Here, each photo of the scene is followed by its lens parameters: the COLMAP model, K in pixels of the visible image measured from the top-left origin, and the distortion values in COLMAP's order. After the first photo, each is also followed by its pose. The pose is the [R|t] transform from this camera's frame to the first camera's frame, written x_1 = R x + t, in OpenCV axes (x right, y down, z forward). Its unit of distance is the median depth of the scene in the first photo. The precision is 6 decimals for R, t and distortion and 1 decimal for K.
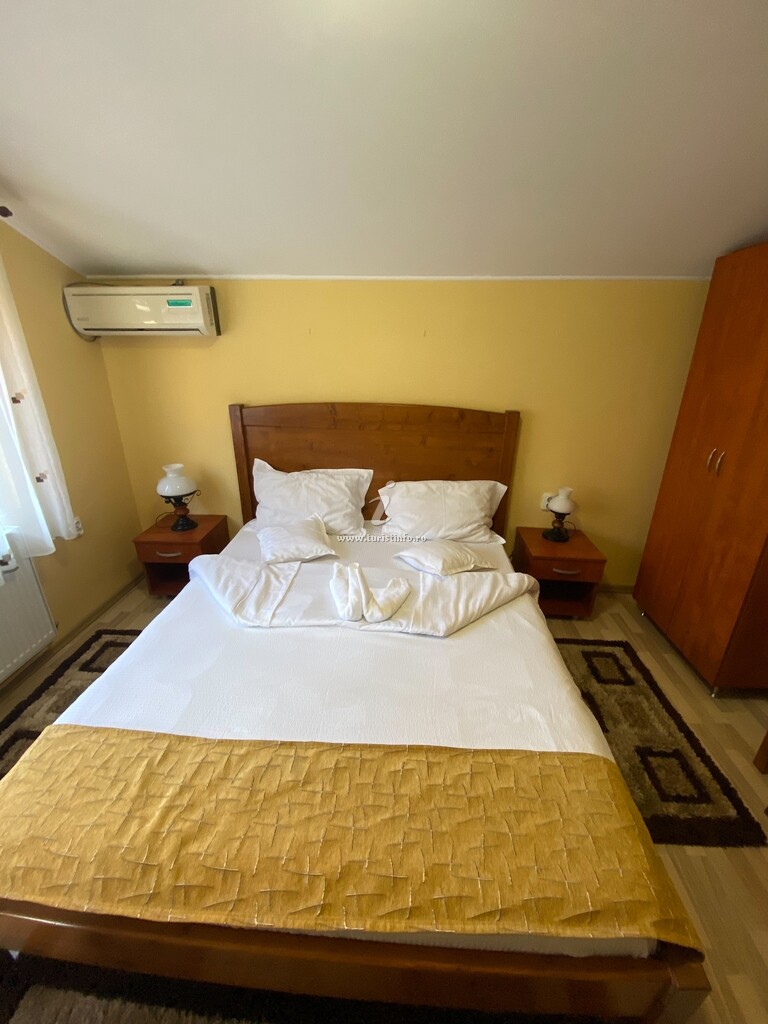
lens RADIAL K [[412.5, 0, 393.2], [0, 412.5, 508.2], [0, 0, 1]] dist [0.032769, -0.029899]
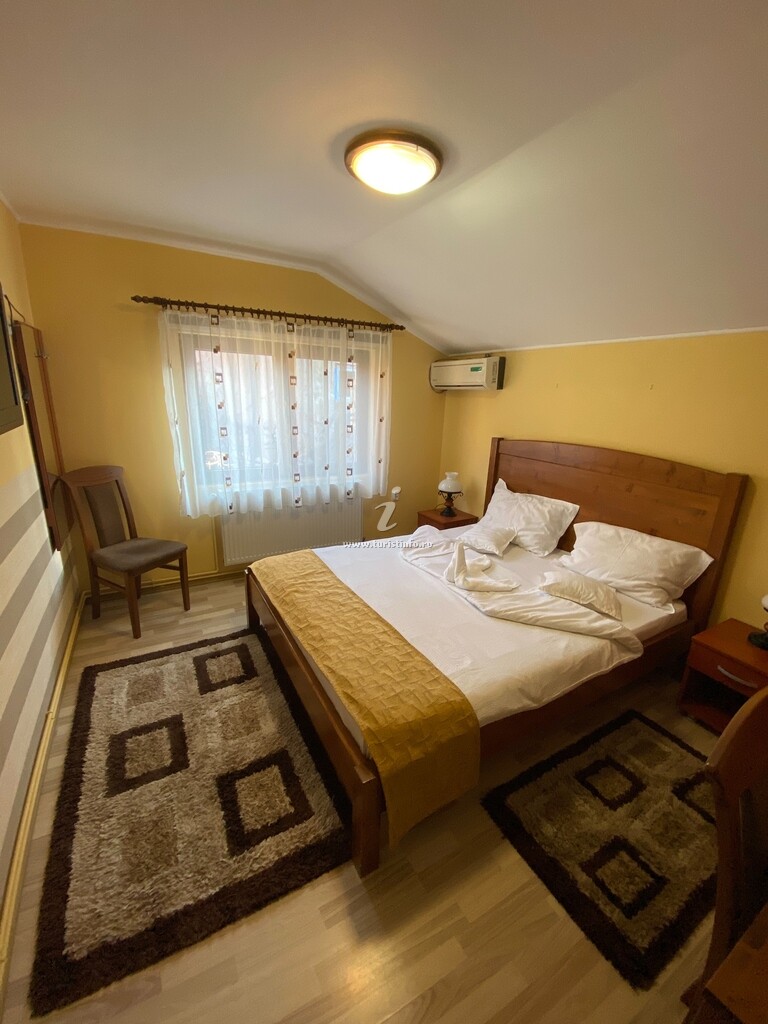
lens RADIAL K [[412.5, 0, 384.0], [0, 412.5, 512.0], [0, 0, 1]] dist [-0.000184, -0.000144]
pose [[0.543394, 0.236689, -0.805420, 0.608067], [-0.323024, 0.944511, 0.059629, 0.025529], [0.774841, 0.227768, 0.589698, -0.044806]]
